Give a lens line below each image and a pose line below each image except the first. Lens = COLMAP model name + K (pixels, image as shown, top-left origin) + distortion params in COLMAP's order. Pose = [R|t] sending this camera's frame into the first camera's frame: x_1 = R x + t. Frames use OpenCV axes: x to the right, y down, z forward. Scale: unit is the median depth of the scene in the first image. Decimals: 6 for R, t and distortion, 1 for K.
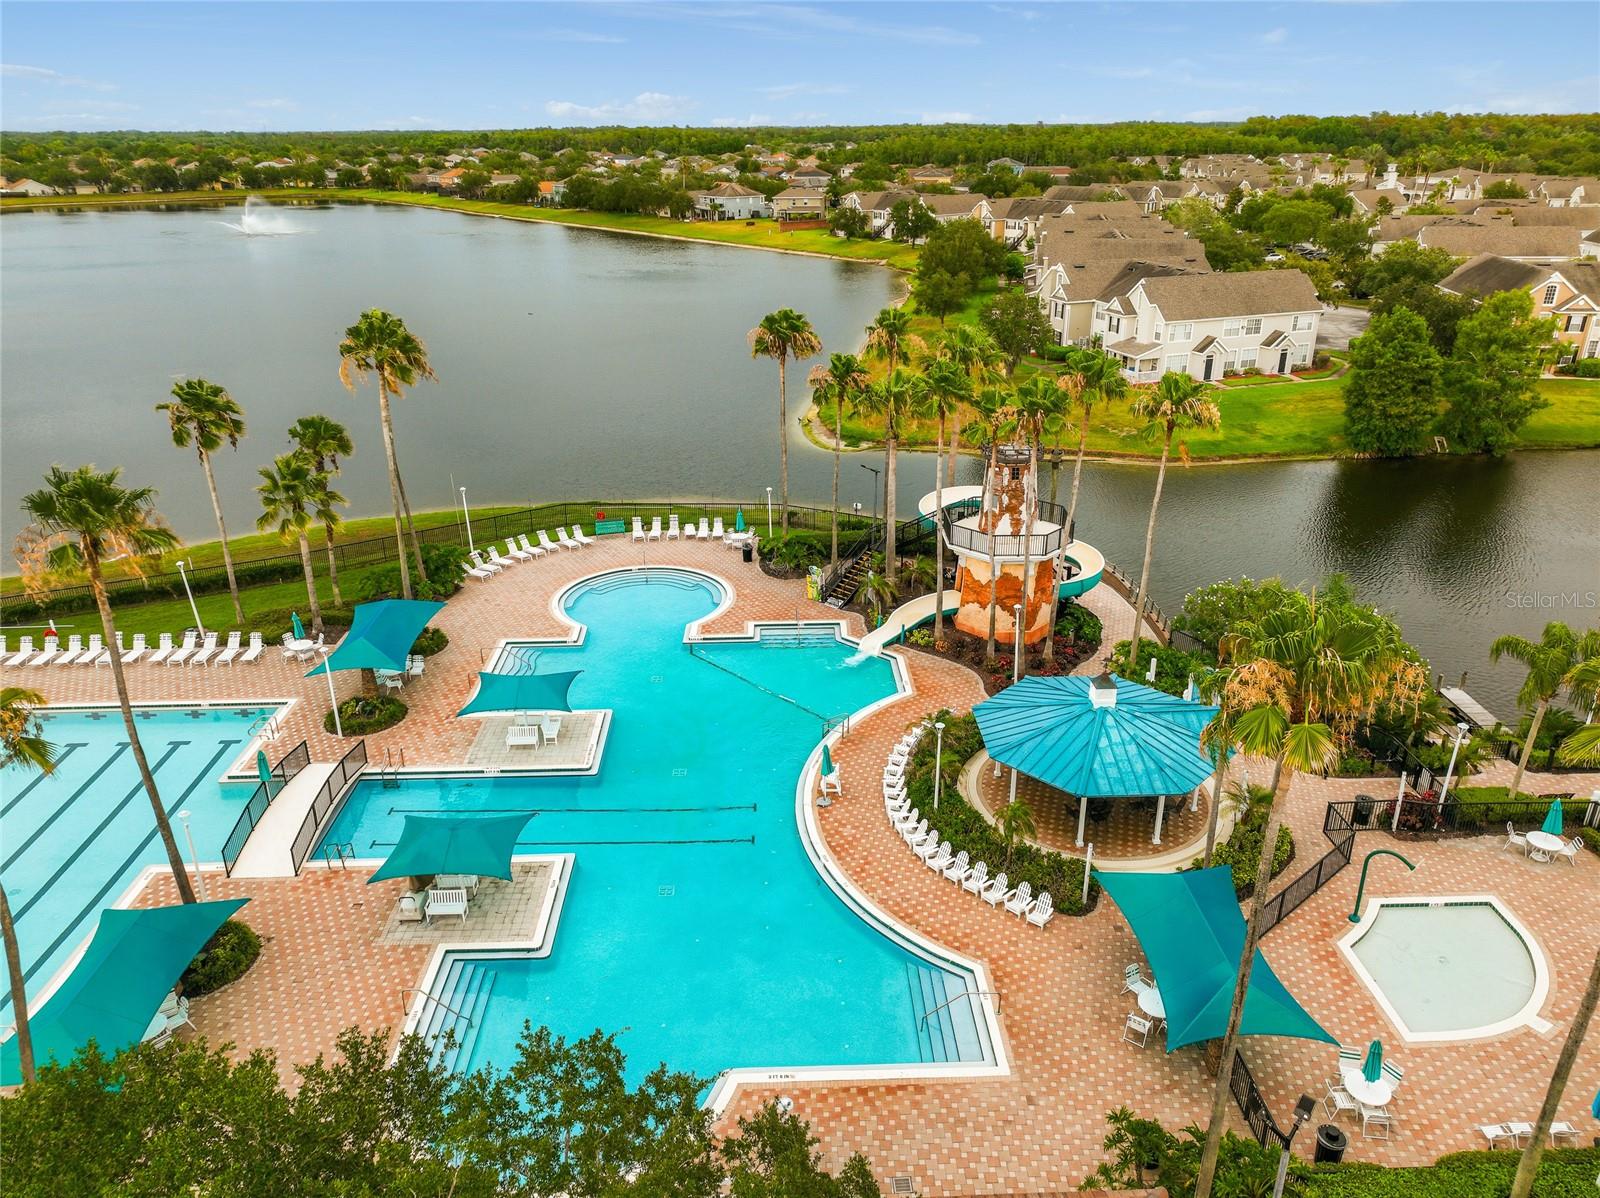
lens RADIAL K [[1121.6, 0, 800.0], [0, 1121.6, 599.0], [0, 0, 1]] dist [0.004790, 0.001947]
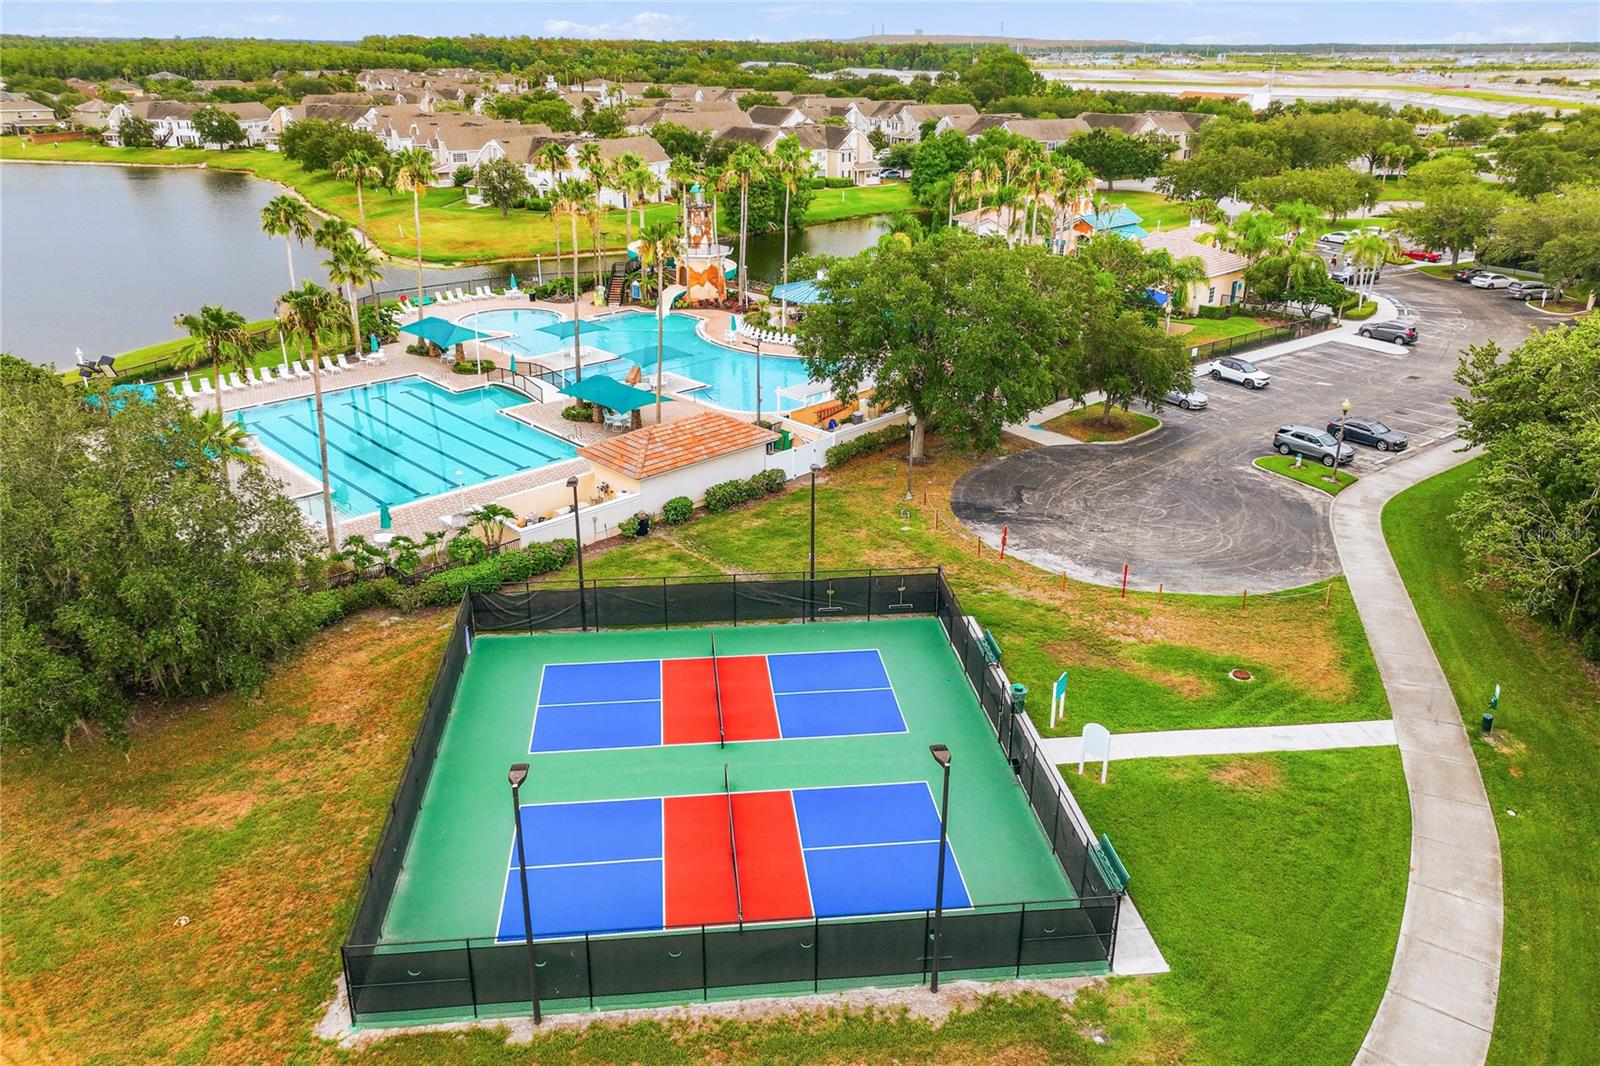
lens RADIAL K [[1156.0, 0, 804.4], [0, 1156.0, 482.3], [0, 0, 1]] dist [-0.002644, 0.029648]
pose [[0.714148, -0.232964, 0.660091, -0.198036], [0.256580, 0.964481, 0.062799, 0.034755], [-0.651275, 0.124518, 0.748556, -0.079149]]
